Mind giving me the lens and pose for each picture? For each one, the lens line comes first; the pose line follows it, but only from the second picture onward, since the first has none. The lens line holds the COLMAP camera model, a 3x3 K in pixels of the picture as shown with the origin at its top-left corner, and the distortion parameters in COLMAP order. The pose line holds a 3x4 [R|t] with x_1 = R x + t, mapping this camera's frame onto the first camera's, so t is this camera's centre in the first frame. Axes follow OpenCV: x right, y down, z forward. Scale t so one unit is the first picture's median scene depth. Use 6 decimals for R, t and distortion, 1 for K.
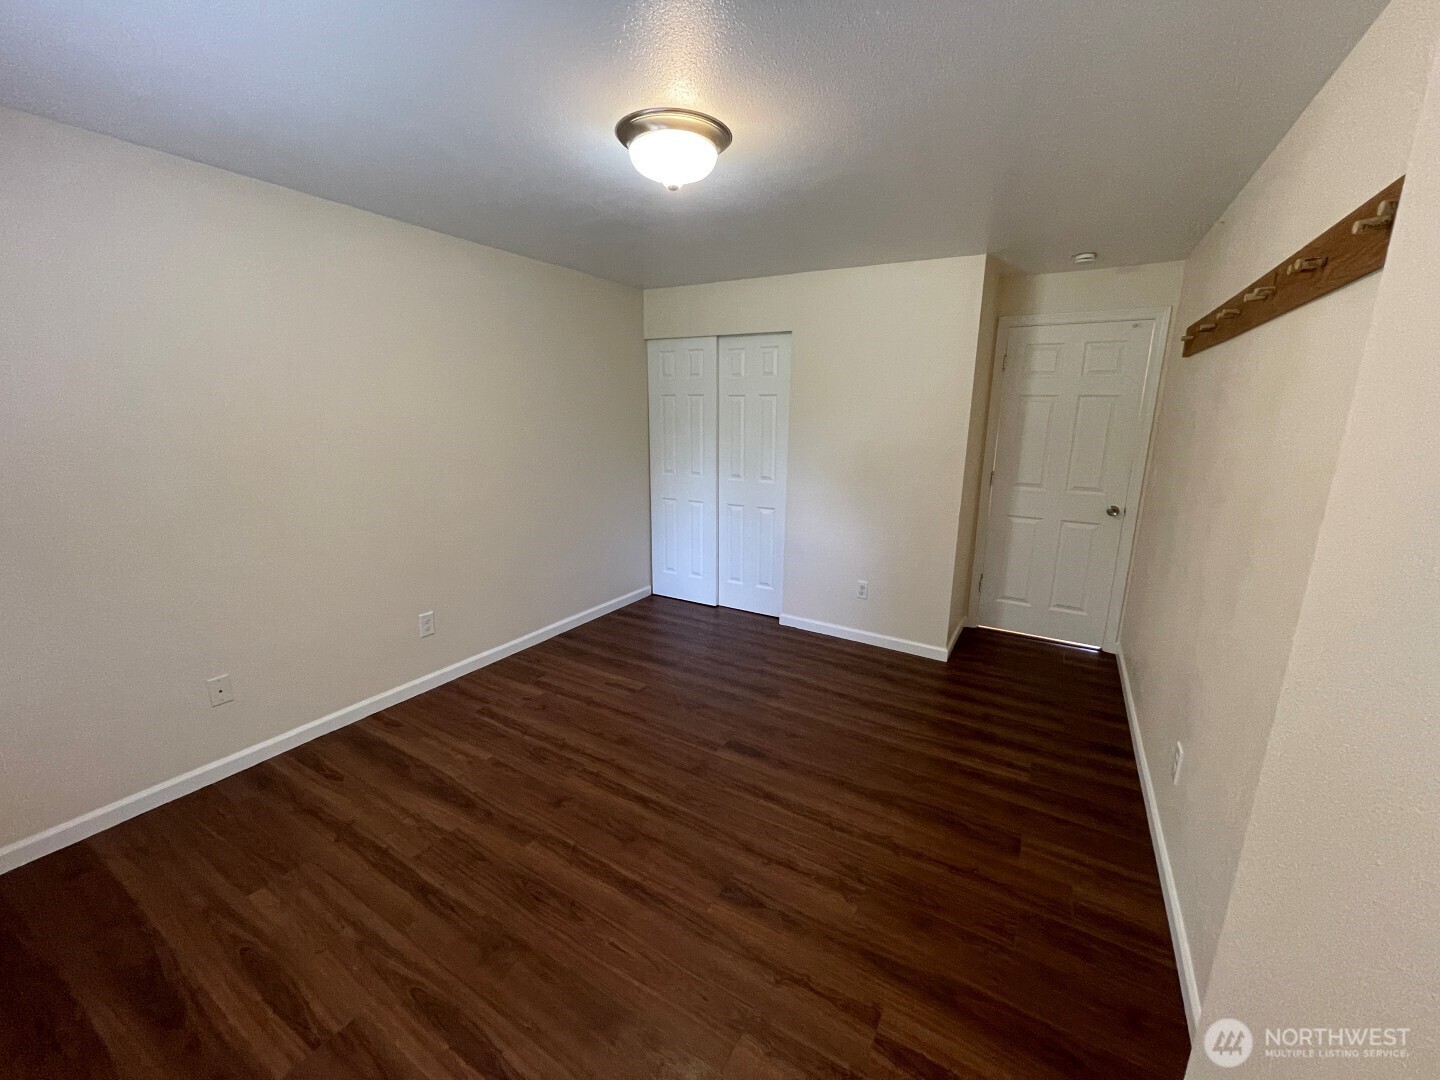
lens RADIAL K [[580.8, 0, 720.0], [0, 580.8, 540.0], [0, 0, 1]] dist [0.001655, 0.000118]
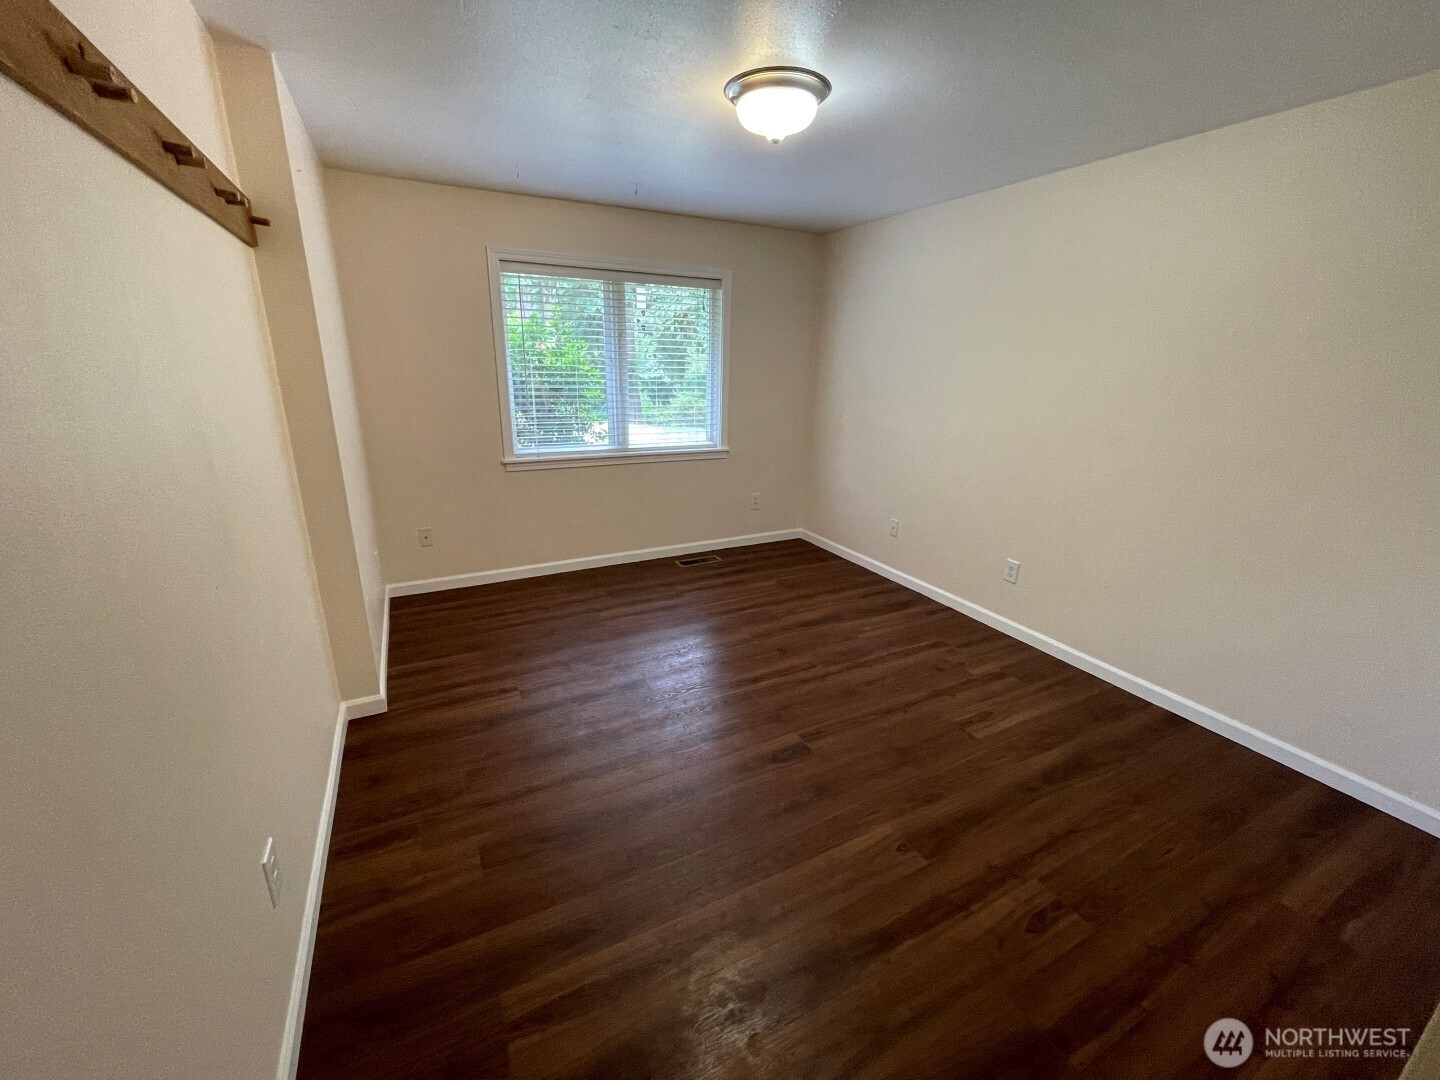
lens RADIAL K [[610.1, 0, 727.9], [0, 610.1, 547.3], [0, 0, 1]] dist [0.001476, 0.000111]
pose [[-0.534696, 0.226455, -0.814136, 0.787231], [-0.213523, 0.895956, 0.389448, -0.254470], [0.817623, 0.382073, -0.430711, 1.252023]]
